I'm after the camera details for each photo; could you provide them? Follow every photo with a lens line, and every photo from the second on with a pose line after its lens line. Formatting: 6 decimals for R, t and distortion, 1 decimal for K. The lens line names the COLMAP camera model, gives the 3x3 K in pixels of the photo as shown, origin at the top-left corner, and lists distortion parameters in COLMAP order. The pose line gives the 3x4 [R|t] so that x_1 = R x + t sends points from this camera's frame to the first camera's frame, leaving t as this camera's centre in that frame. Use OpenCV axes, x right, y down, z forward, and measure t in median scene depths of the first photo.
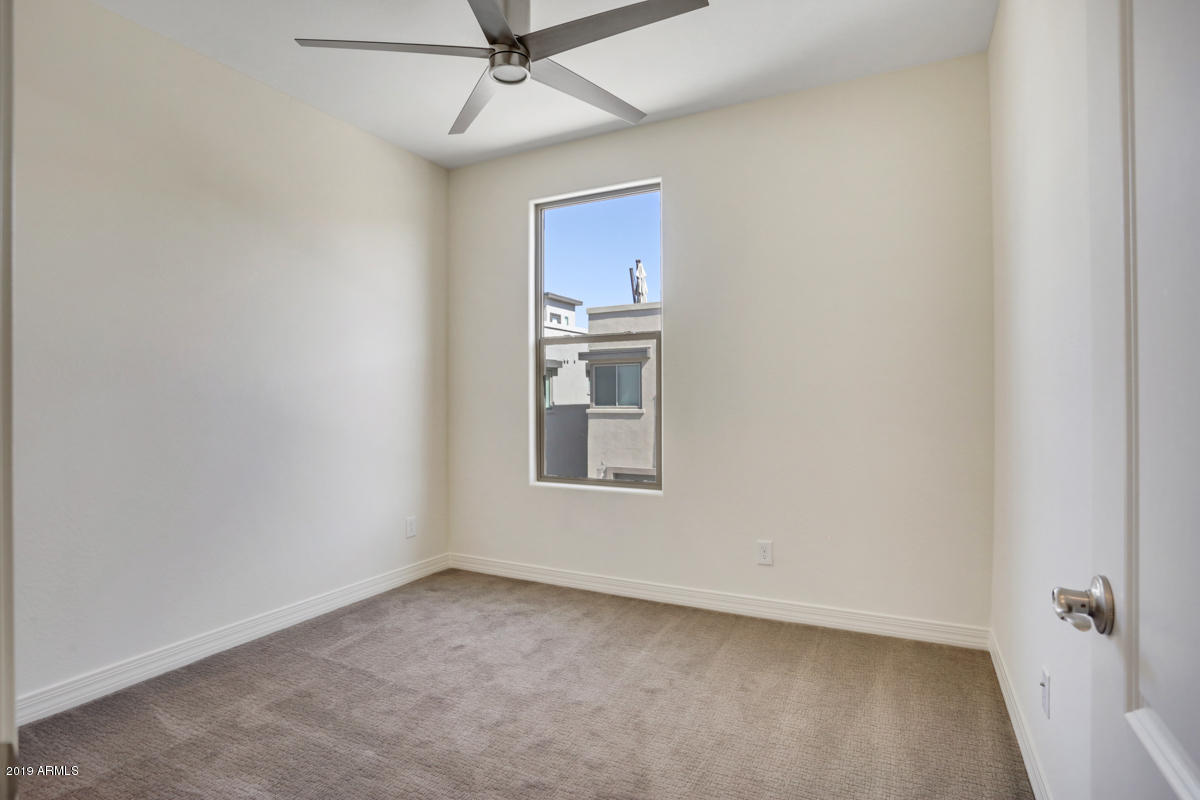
lens RADIAL K [[587.9, 0, 600.3], [0, 587.9, 396.9], [0, 0, 1]] dist [-0.073964, 0.029743]
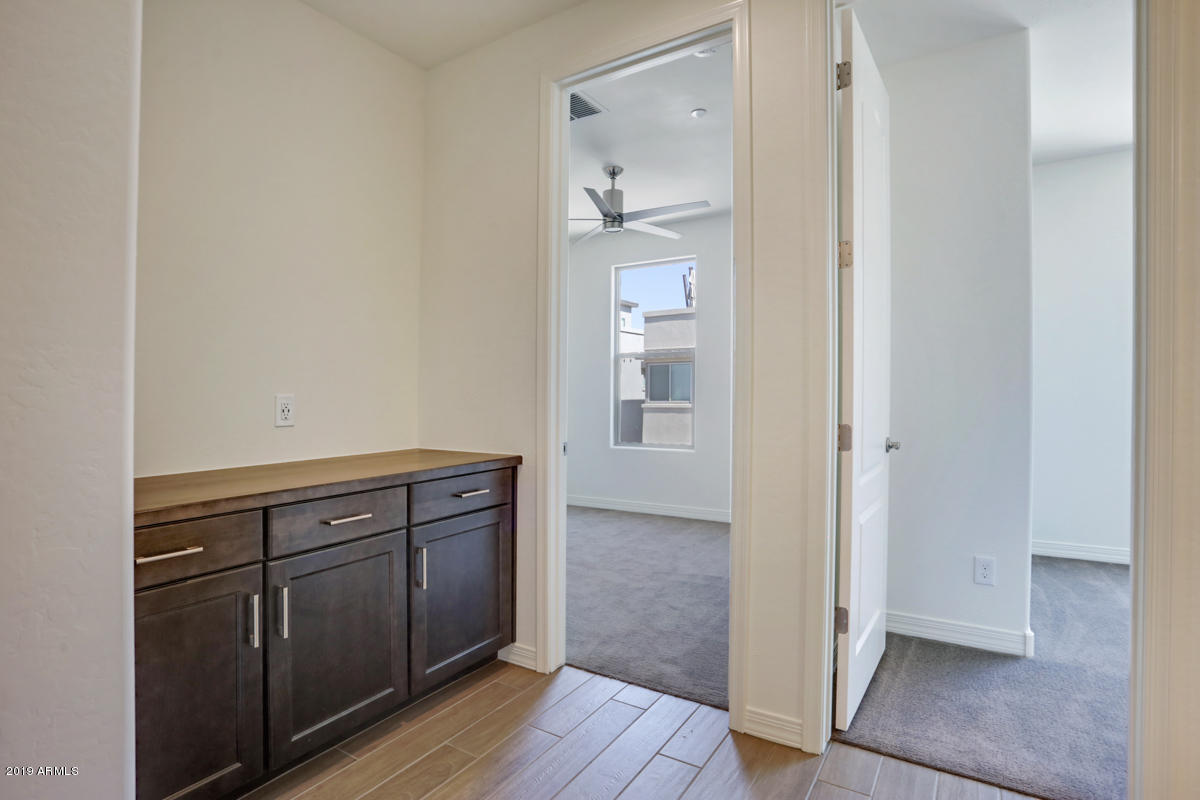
lens RADIAL K [[587.9, 0, 600.3], [0, 587.9, 396.9], [0, 0, 1]] dist [-0.073964, 0.029743]
pose [[0.995773, 0.008293, -0.091478, -0.000944], [-0.007732, 0.999949, 0.006492, 0.001083], [0.091527, -0.005758, 0.995786, -0.103255]]
